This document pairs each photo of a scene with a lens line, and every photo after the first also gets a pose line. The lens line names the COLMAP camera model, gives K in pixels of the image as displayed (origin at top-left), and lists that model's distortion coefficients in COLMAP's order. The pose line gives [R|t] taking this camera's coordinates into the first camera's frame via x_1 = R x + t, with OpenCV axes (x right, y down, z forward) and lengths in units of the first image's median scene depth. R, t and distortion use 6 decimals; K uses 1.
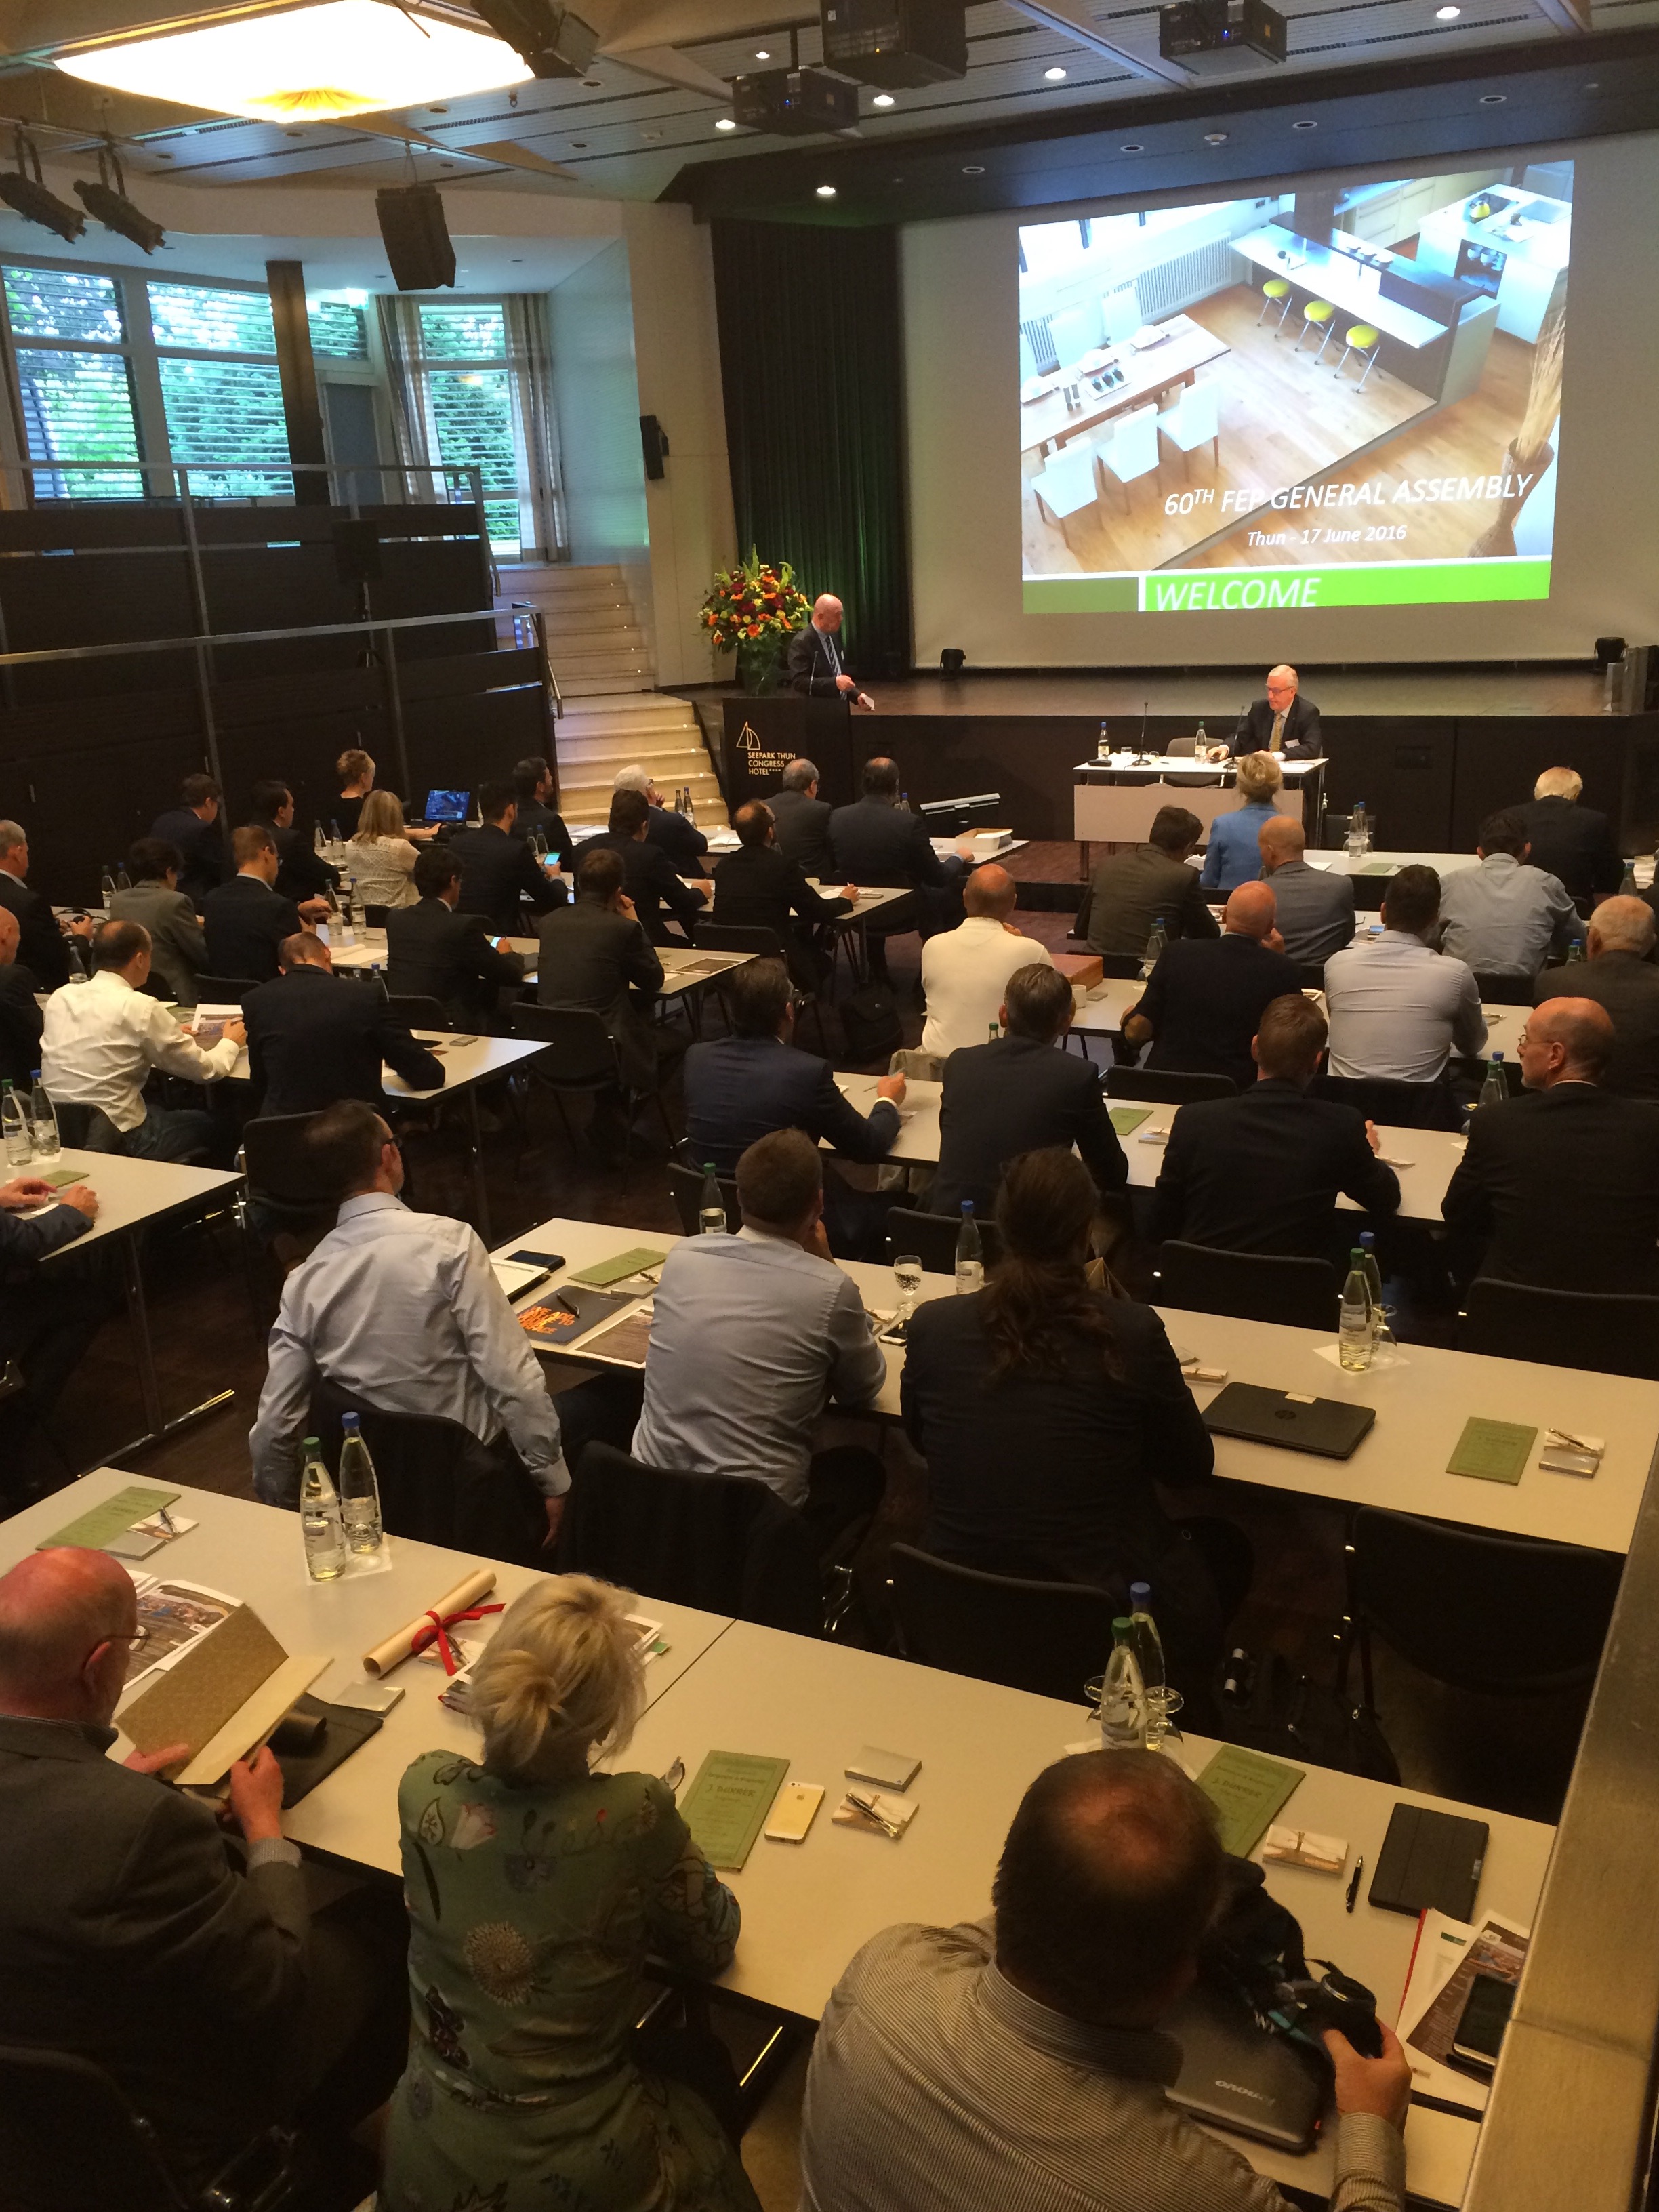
lens RADIAL K [[1906.8, 0, 829.5], [0, 1906.8, 1106.0], [0, 0, 1]] dist [0.129026, -0.160707]
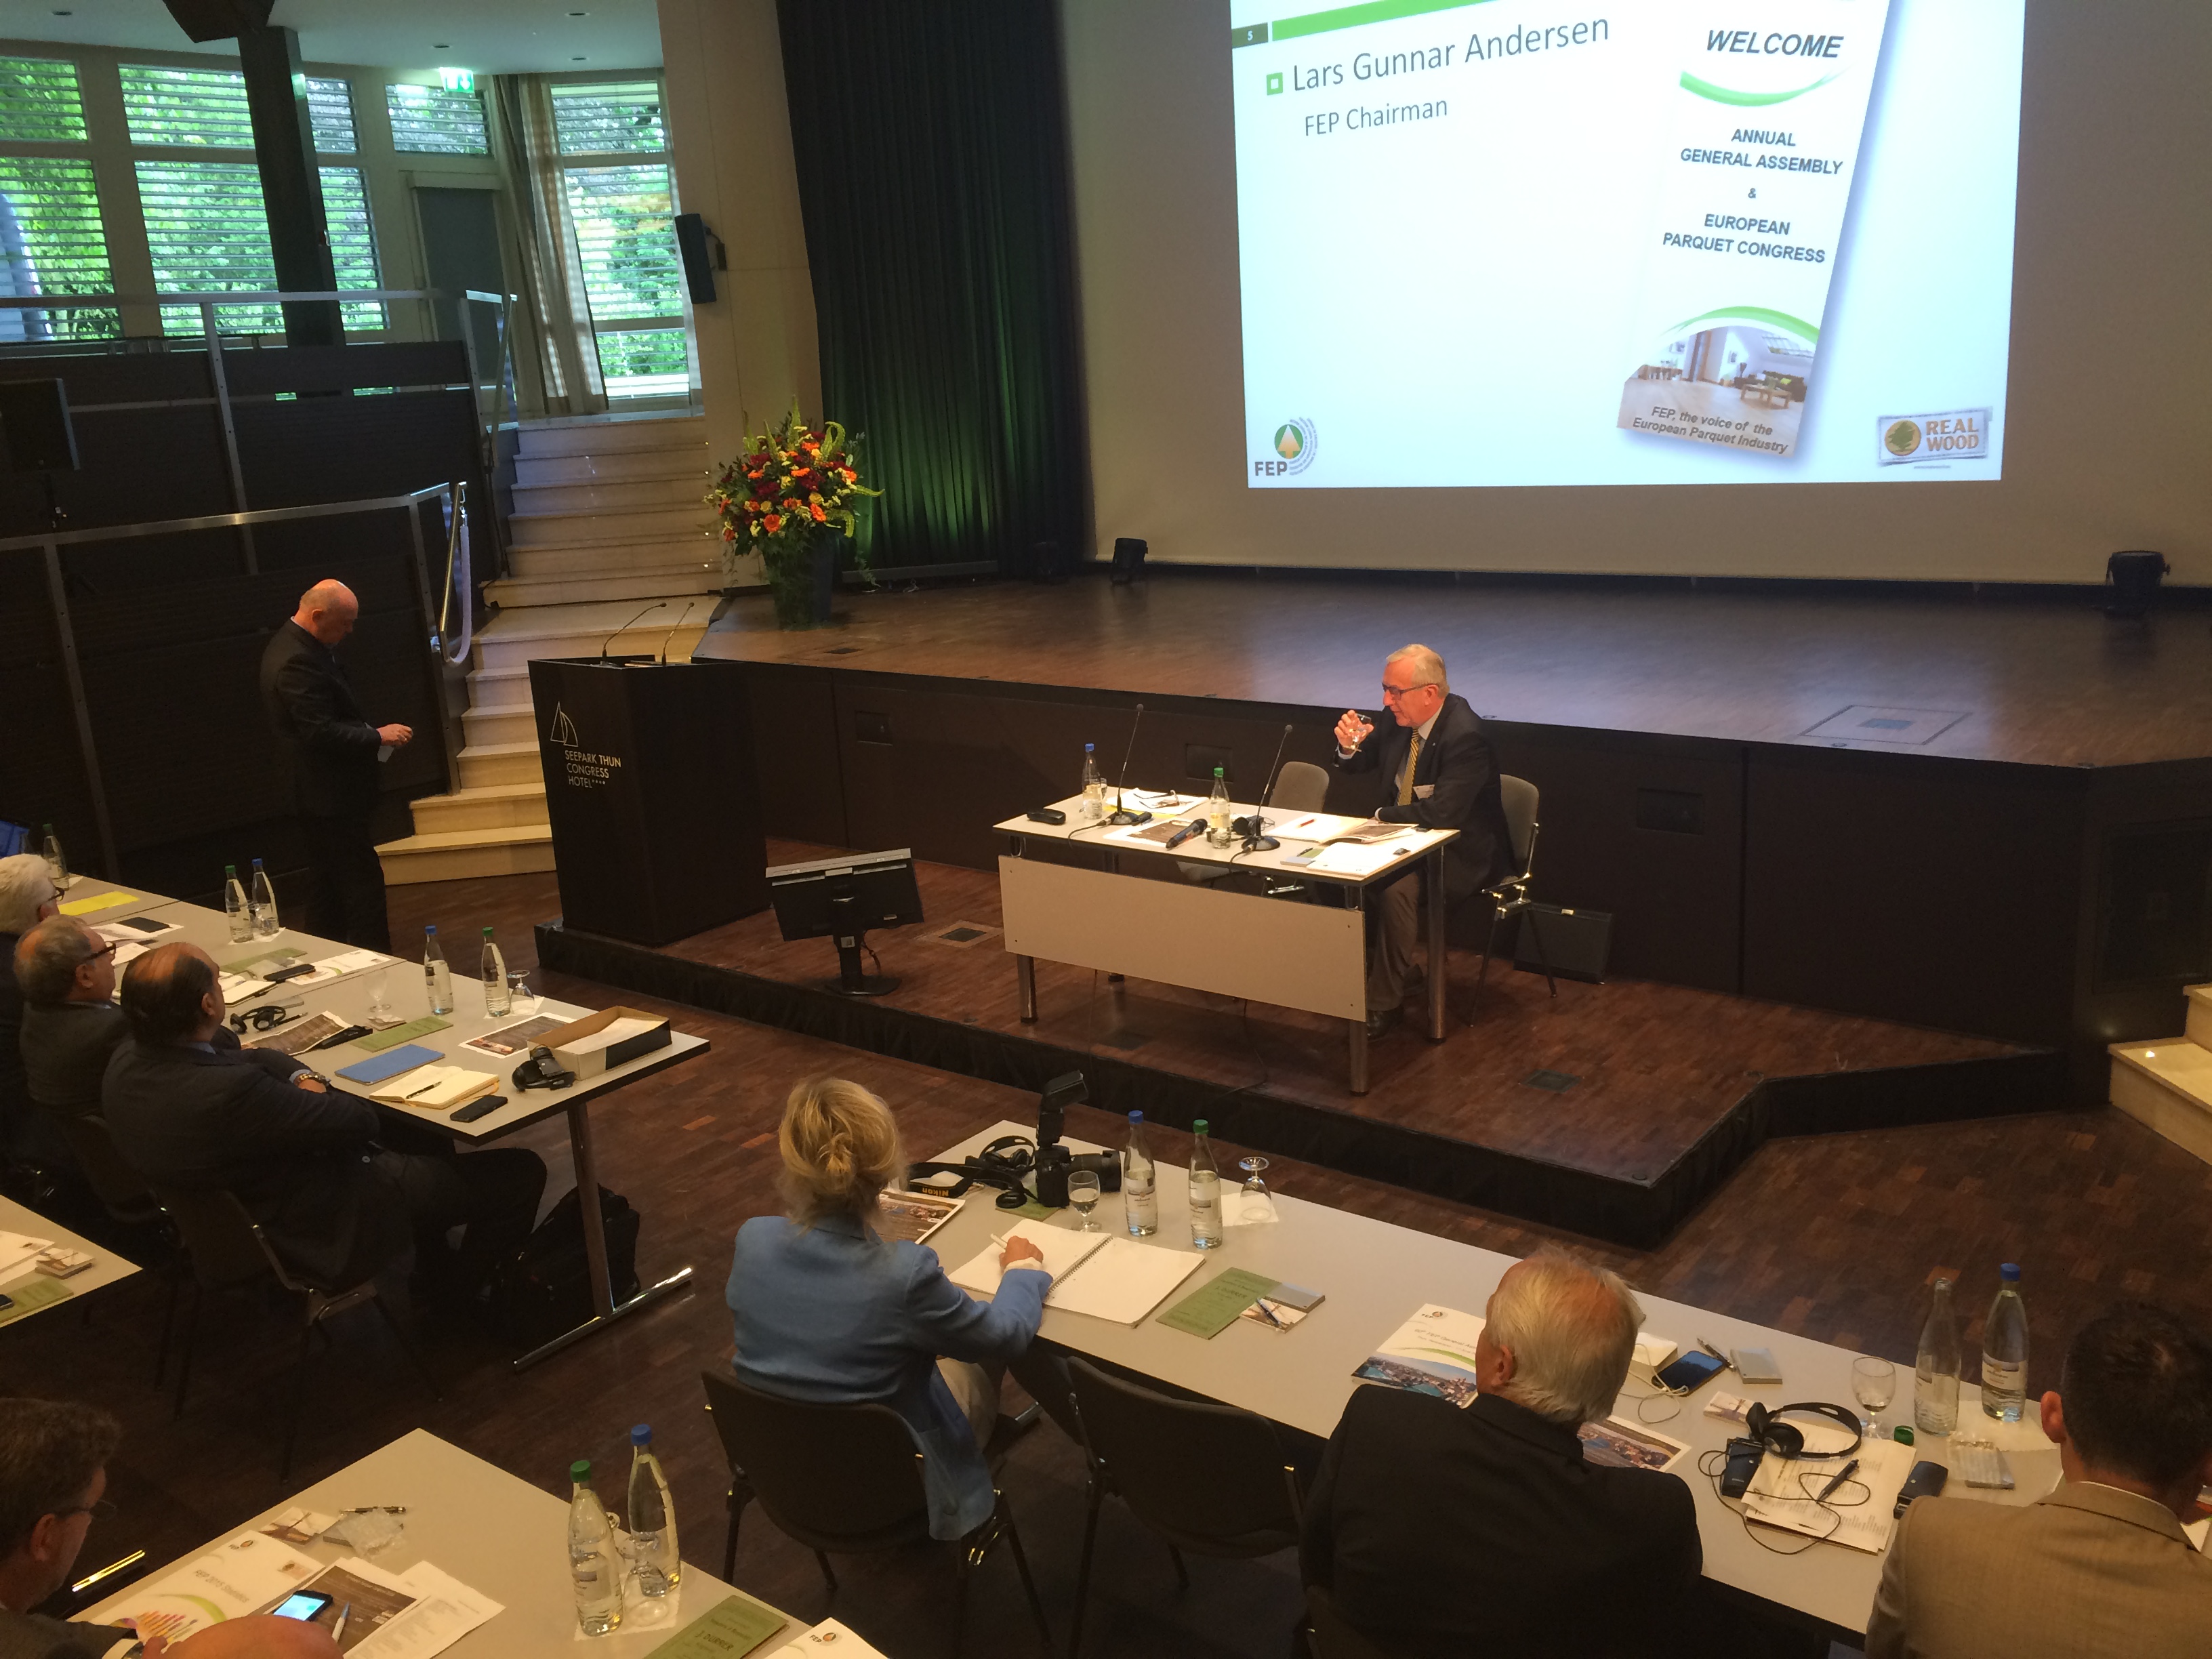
lens RADIAL K [[1906.8, 0, 1166.6], [0, 1906.8, 741.1], [0, 0, 1]] dist [0.129026, -0.160707]
pose [[0.984210, 0.016943, -0.176189, 0.212670], [-0.030172, 0.996899, -0.072680, -0.127181], [0.174411, 0.076848, 0.981669, 0.373677]]
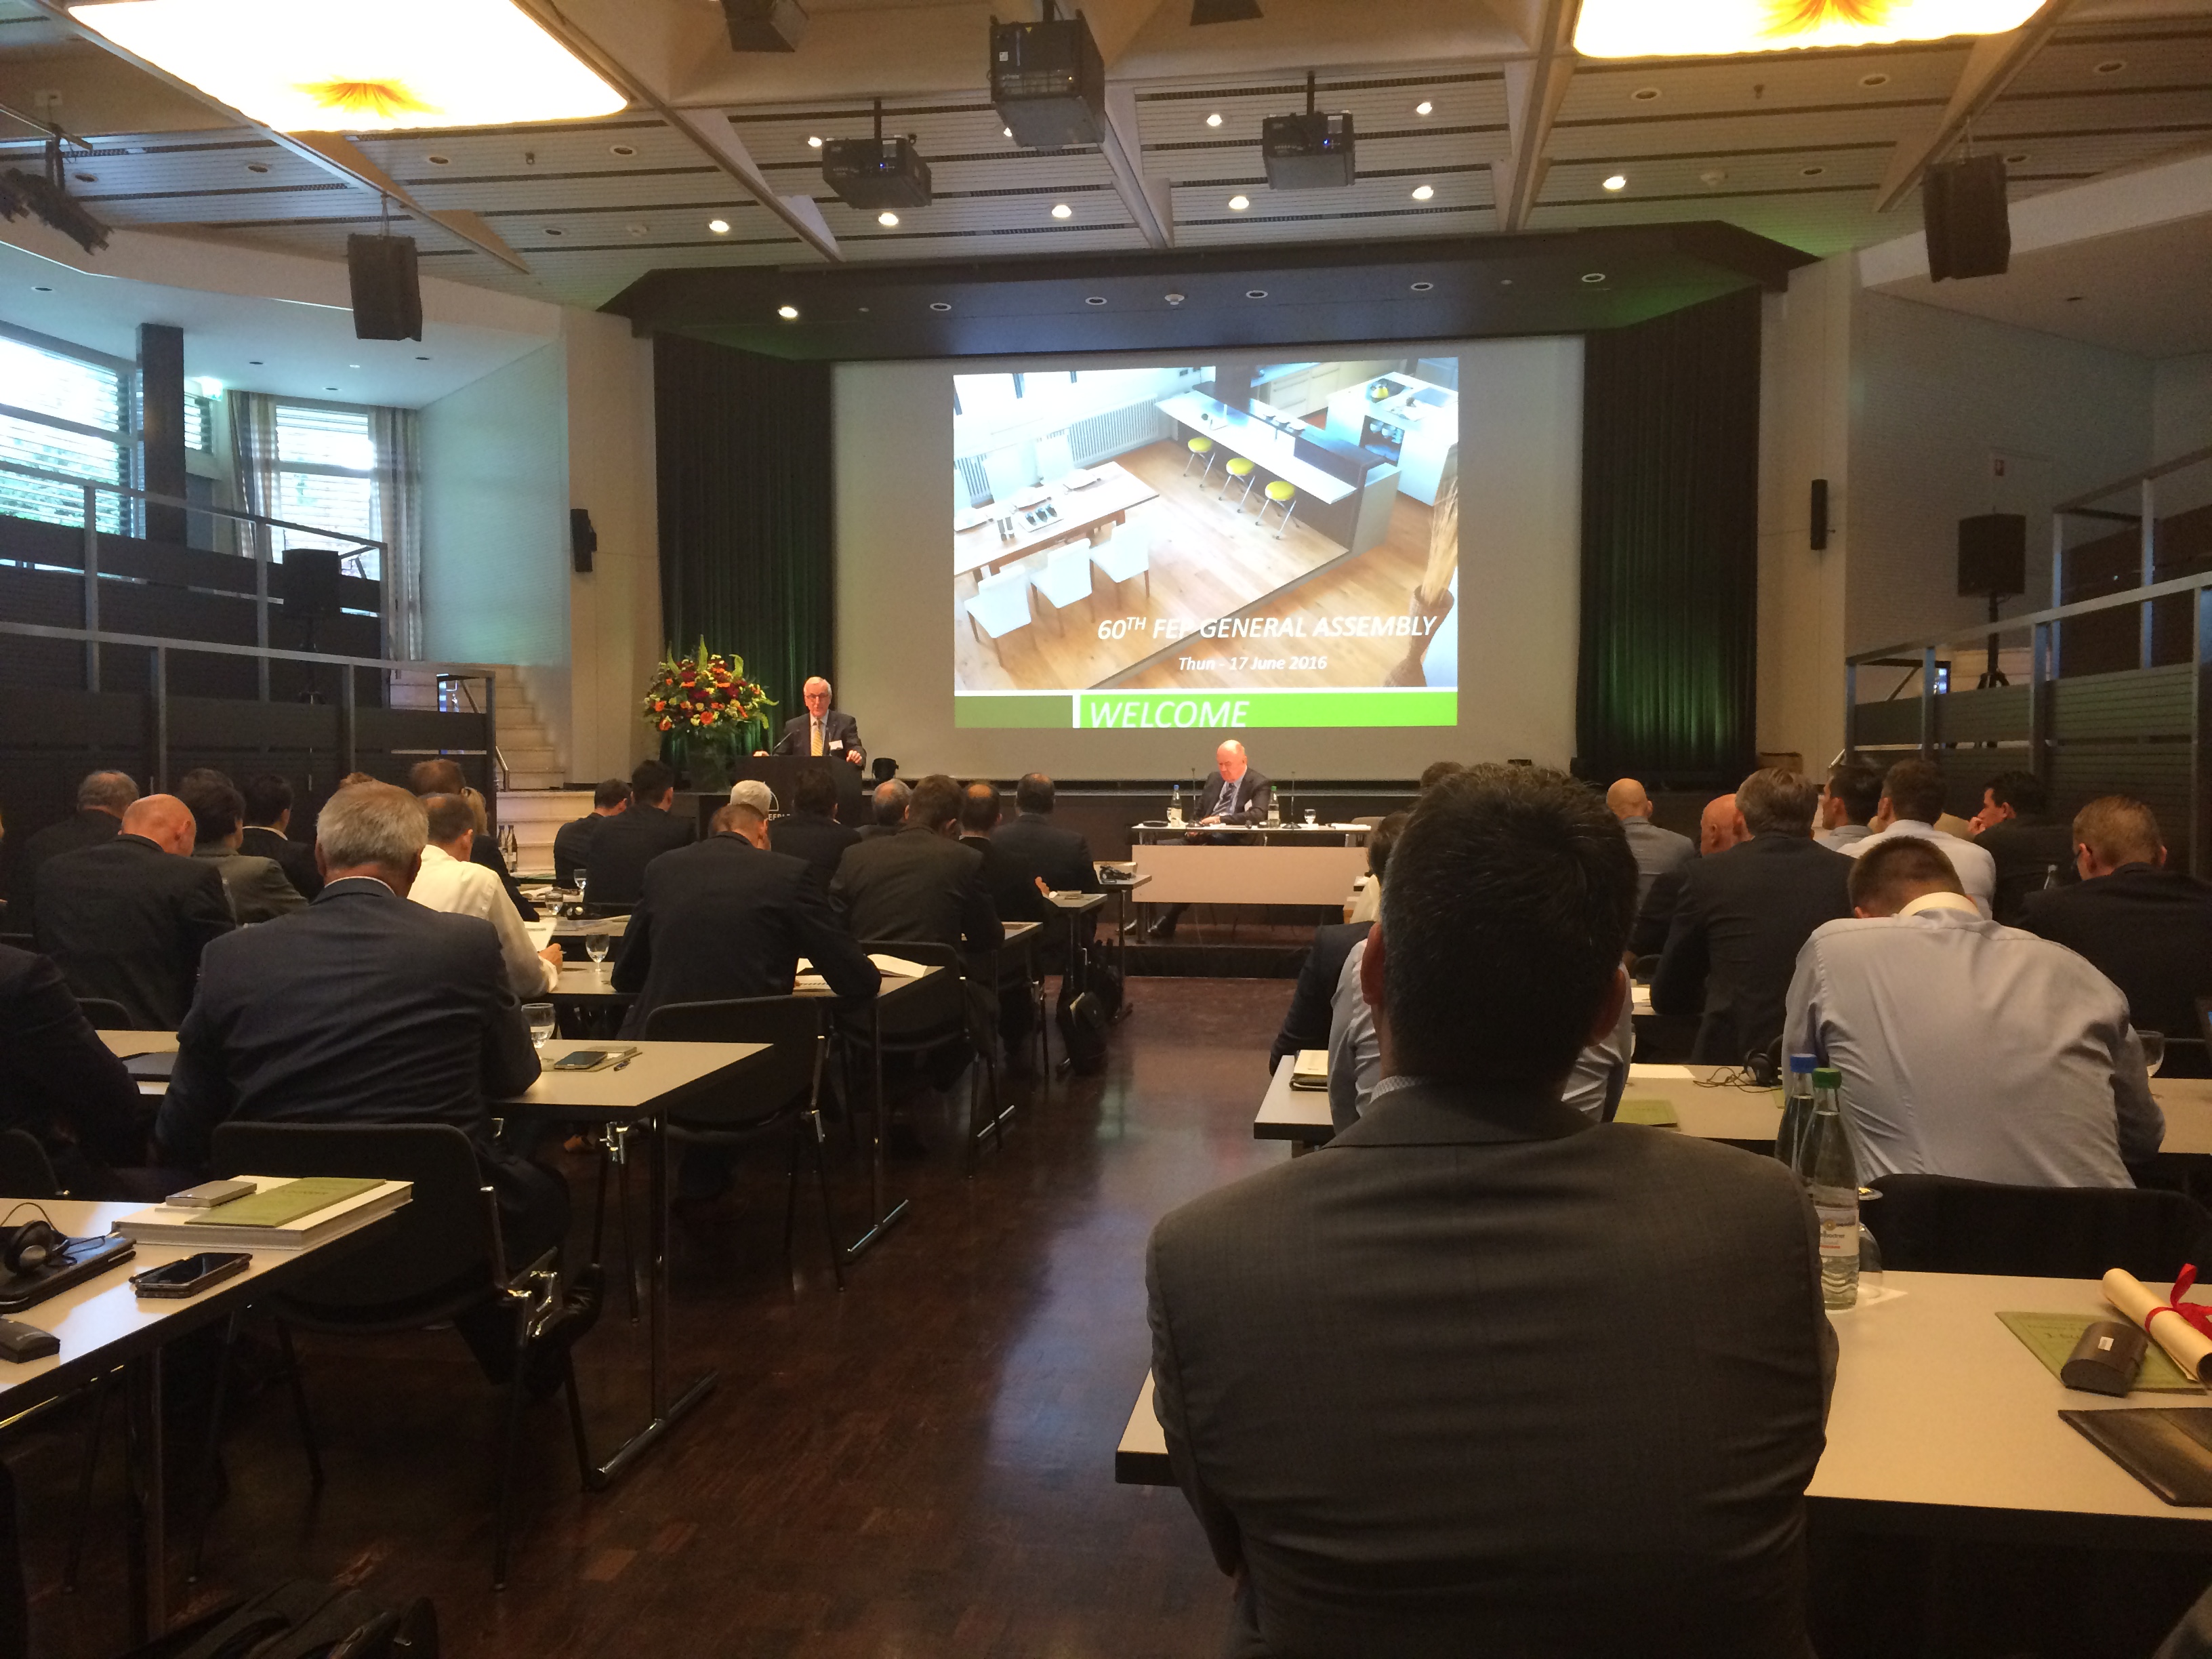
lens RADIAL K [[1864.5, 0, 1106.0], [0, 1864.5, 829.5], [0, 0, 1]] dist [0.086148, -0.113458]
pose [[0.946598, 0.028149, 0.321184, -0.147398], [0.056088, 0.966615, -0.250019, 0.046249], [-0.317499, 0.254682, 0.913418, 0.111349]]
